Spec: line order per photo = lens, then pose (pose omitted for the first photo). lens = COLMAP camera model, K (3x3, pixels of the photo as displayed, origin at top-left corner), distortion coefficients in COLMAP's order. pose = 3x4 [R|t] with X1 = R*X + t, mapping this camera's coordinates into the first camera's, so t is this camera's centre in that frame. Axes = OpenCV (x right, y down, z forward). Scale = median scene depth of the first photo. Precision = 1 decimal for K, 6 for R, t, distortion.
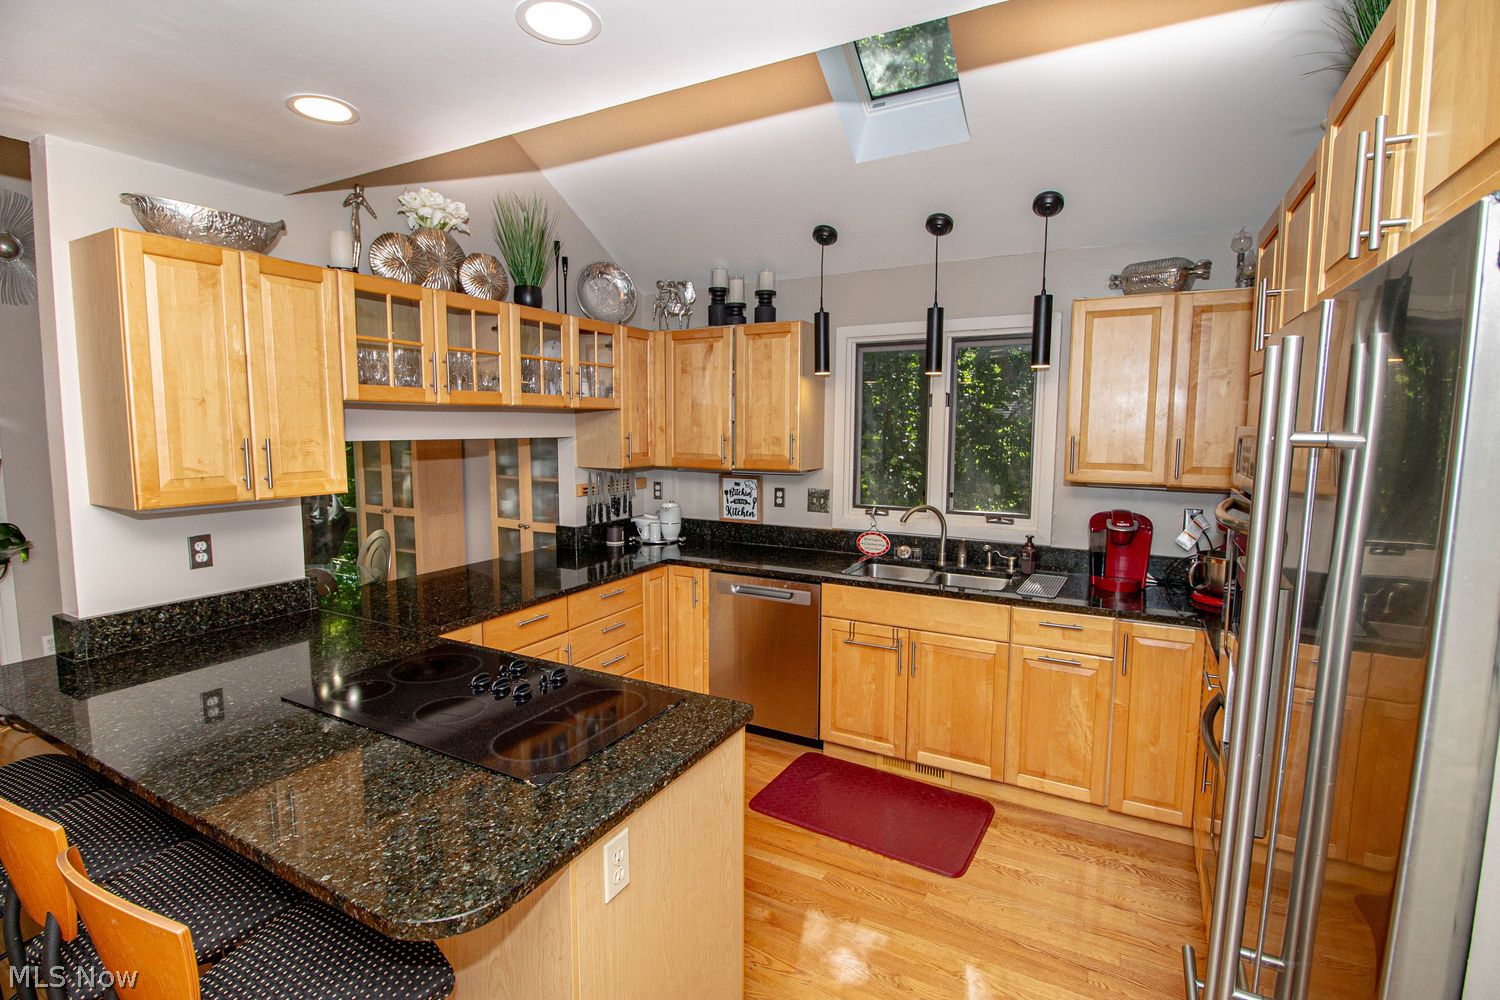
lens RADIAL K [[704.3, 0, 743.4], [0, 704.3, 499.3], [0, 0, 1]] dist [-0.018736, -0.005488]
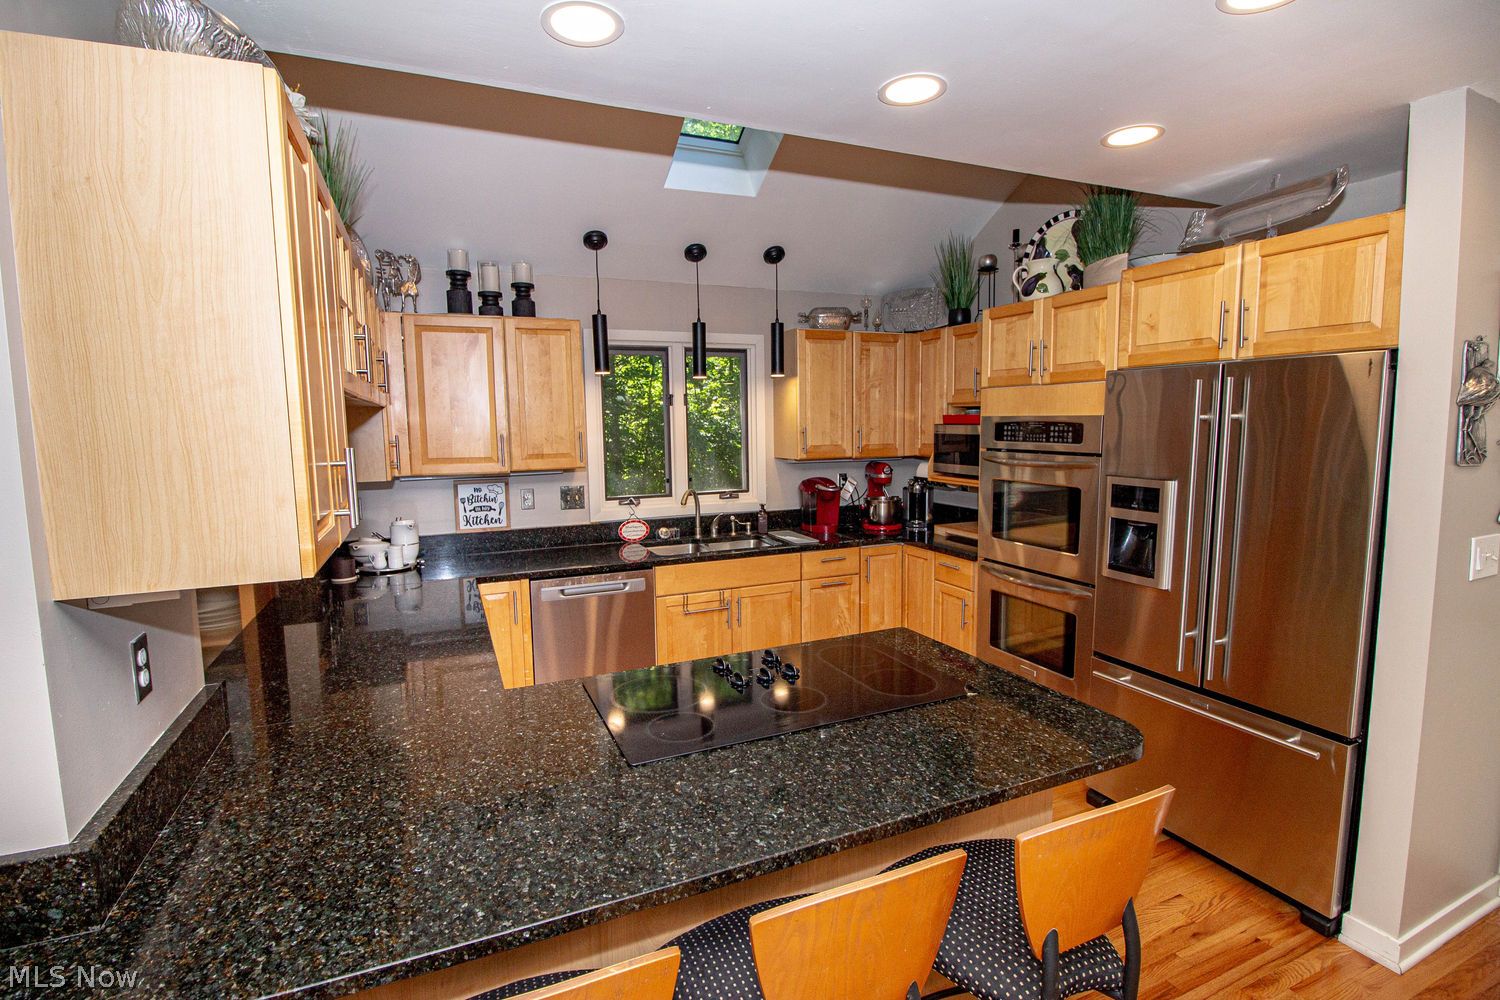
lens RADIAL K [[704.3, 0, 744.5], [0, 704.3, 500.3], [0, 0, 1]] dist [-0.018736, -0.005488]
pose [[0.602437, -0.098735, 0.792036, -0.572961], [0.102759, 0.993656, 0.045708, -0.015975], [-0.791524, 0.053853, 0.608760, 0.196461]]
